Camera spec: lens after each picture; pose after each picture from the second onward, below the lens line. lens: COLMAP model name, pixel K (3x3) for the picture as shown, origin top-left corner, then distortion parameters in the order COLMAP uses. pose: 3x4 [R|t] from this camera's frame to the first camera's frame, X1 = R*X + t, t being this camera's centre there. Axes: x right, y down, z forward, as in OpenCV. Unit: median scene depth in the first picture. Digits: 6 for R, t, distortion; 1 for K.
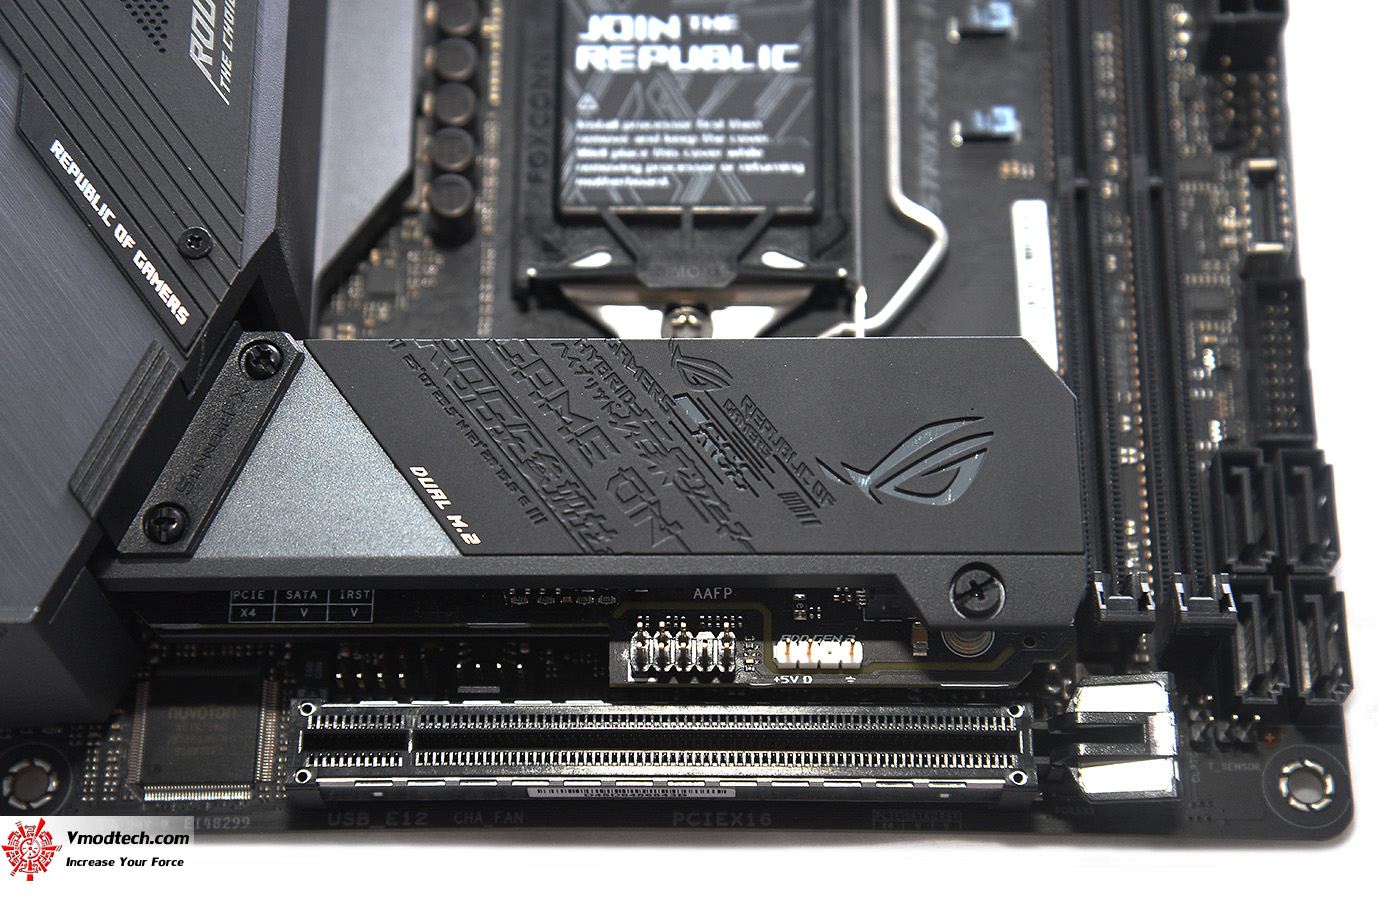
lens RADIAL K [[2628.8, 0, 686.1], [0, 2628.8, 456.5], [0, 0, 1]] dist [0.308477, 0.000000]
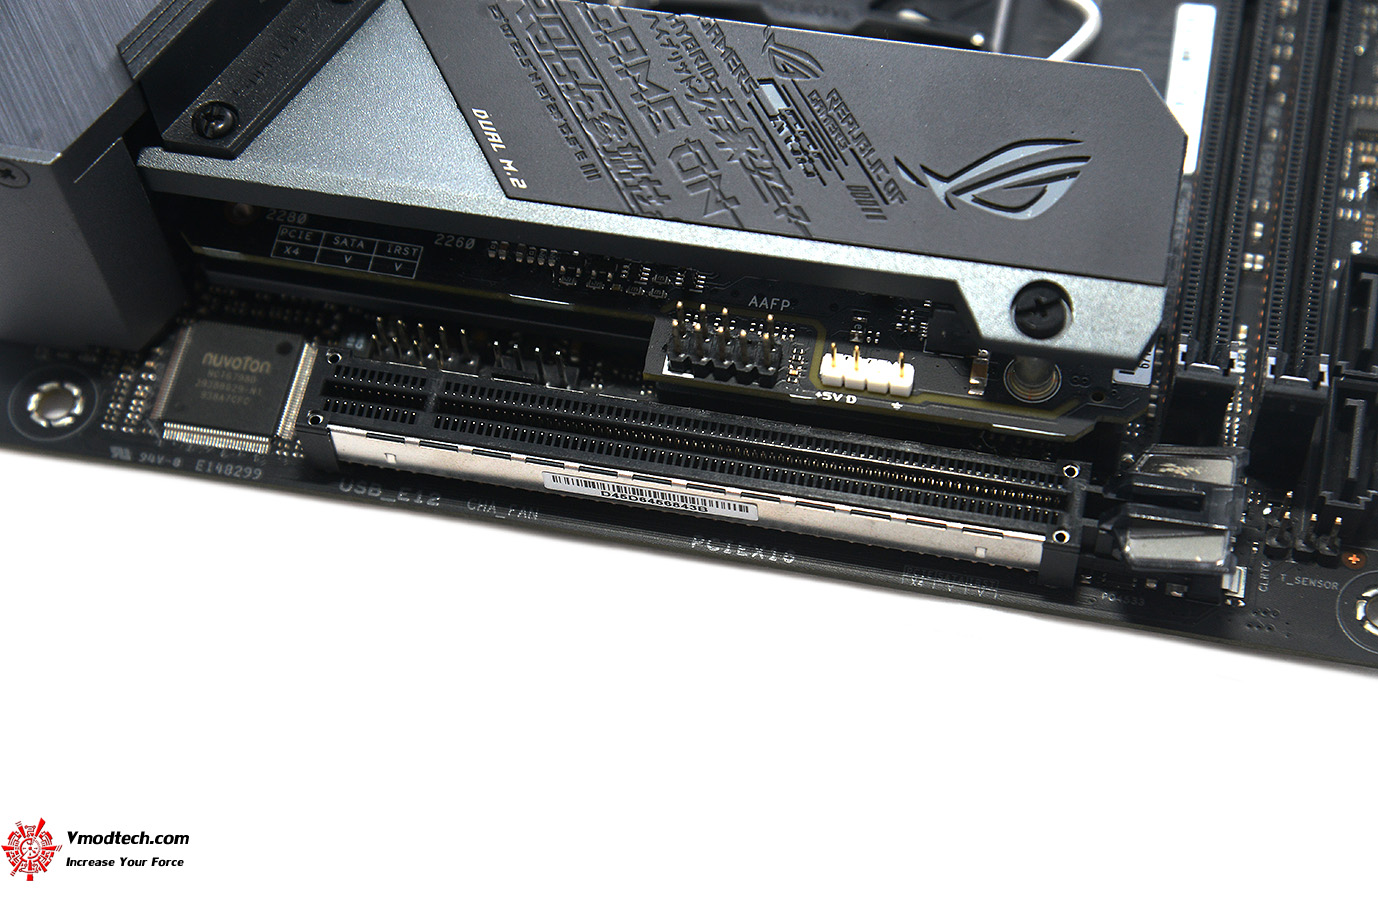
lens RADIAL K [[2628.8, 0, 685.9], [0, 2628.8, 468.4], [0, 0, 1]] dist [0.308477, 0.000000]
pose [[0.979941, 0.151714, -0.129223, 0.111340], [-0.164428, 0.981887, -0.094131, 0.203173], [0.112602, 0.113491, 0.987138, 0.074257]]
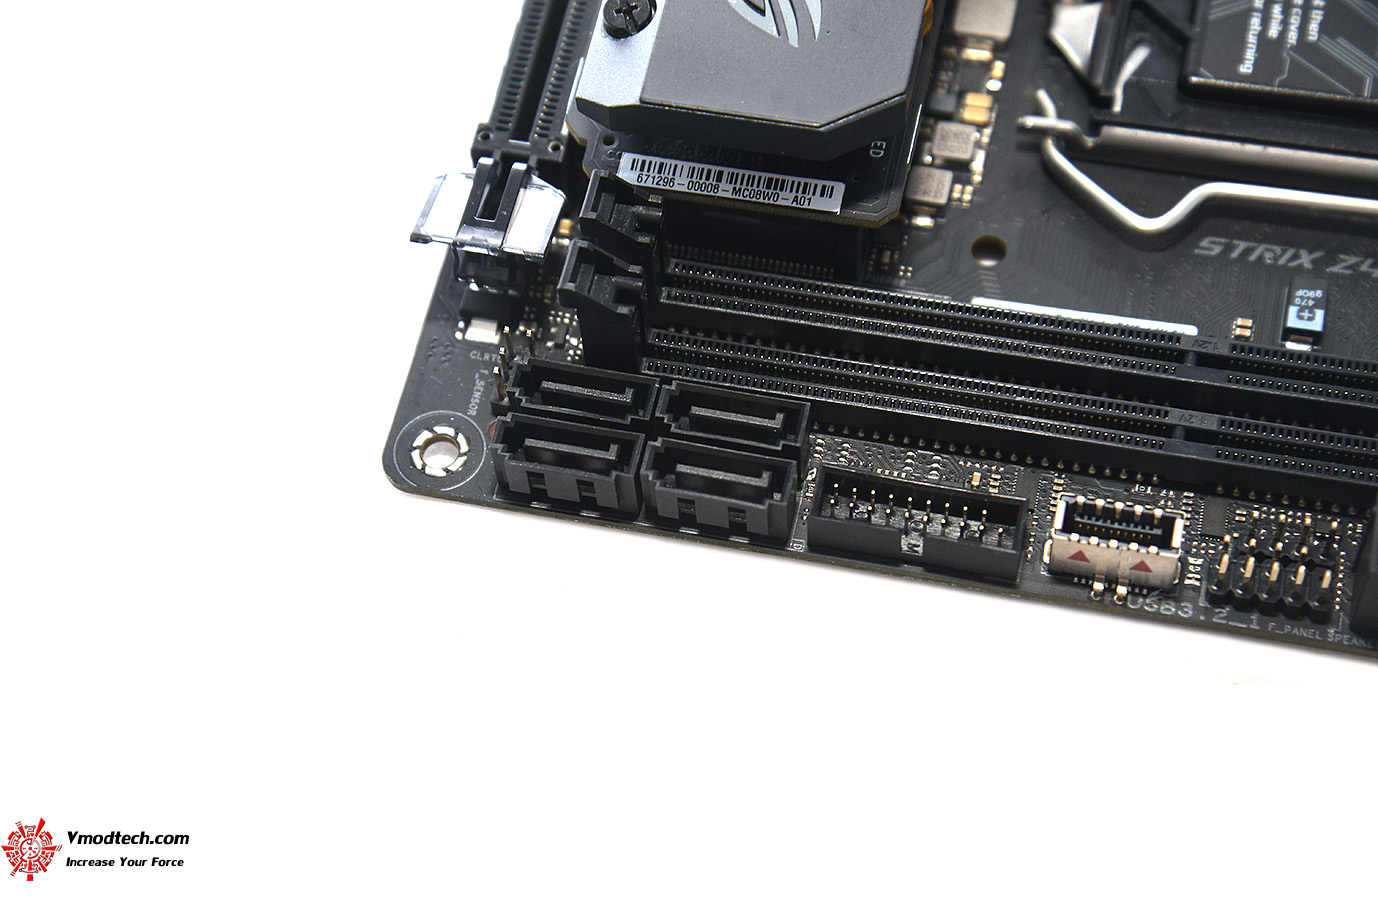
lens RADIAL K [[2628.8, 0, 663.0], [0, 2628.8, 469.1], [0, 0, 1]] dist [0.308477, 0.000000]
pose [[-0.210904, 0.864806, -0.455665, 0.647156], [-0.881438, 0.033275, 0.471125, -0.380706], [0.422594, 0.501003, 0.755255, 0.355872]]
